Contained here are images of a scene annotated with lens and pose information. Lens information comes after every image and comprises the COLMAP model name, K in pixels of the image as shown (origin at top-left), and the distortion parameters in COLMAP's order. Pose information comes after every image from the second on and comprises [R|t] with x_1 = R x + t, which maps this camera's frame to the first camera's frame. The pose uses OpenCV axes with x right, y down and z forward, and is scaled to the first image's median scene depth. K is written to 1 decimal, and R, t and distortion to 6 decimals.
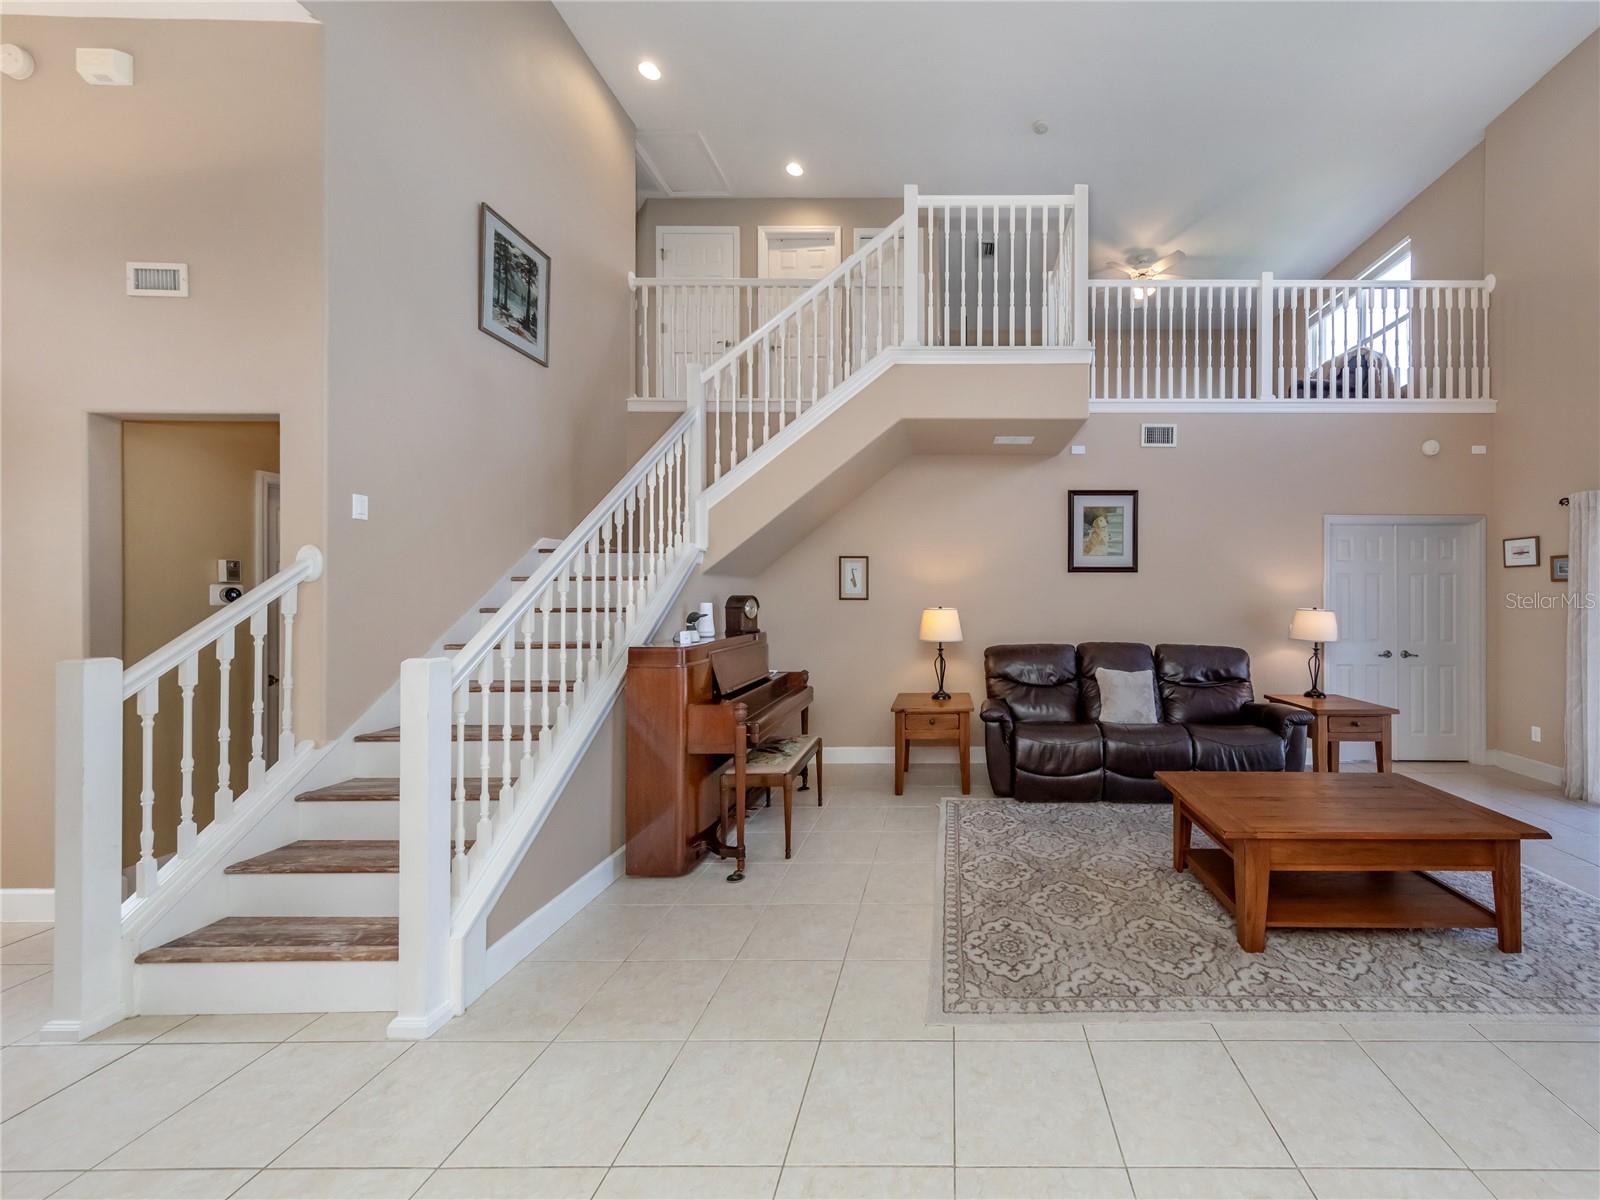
lens RADIAL K [[581.2, 0, 860.7], [0, 581.2, 584.8], [0, 0, 1]] dist [0.003365, -0.000509]
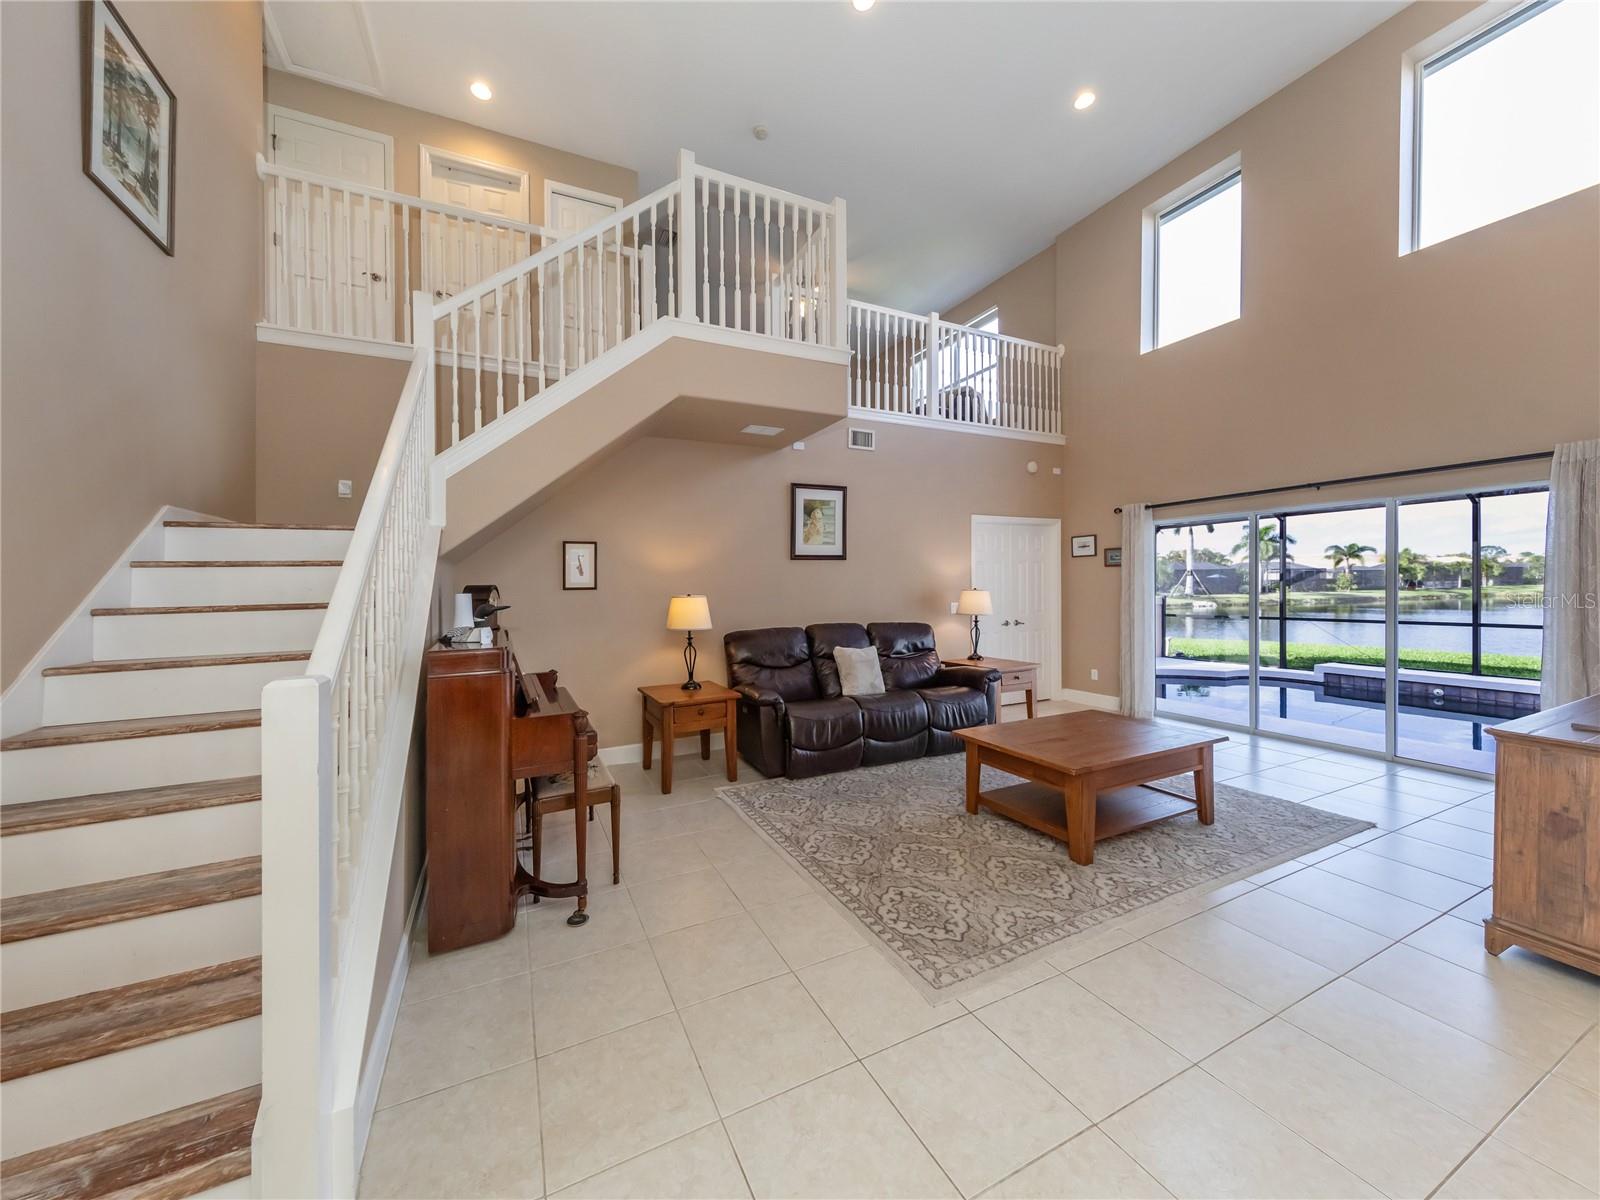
lens RADIAL K [[581.2, 0, 775.7], [0, 581.2, 579.8], [0, 0, 1]] dist [0.003365, -0.000509]
pose [[0.905893, -0.012907, 0.423310, -0.155337], [0.009020, 0.999897, 0.011184, 0.003851], [-0.423411, -0.006313, 0.905916, 0.062092]]
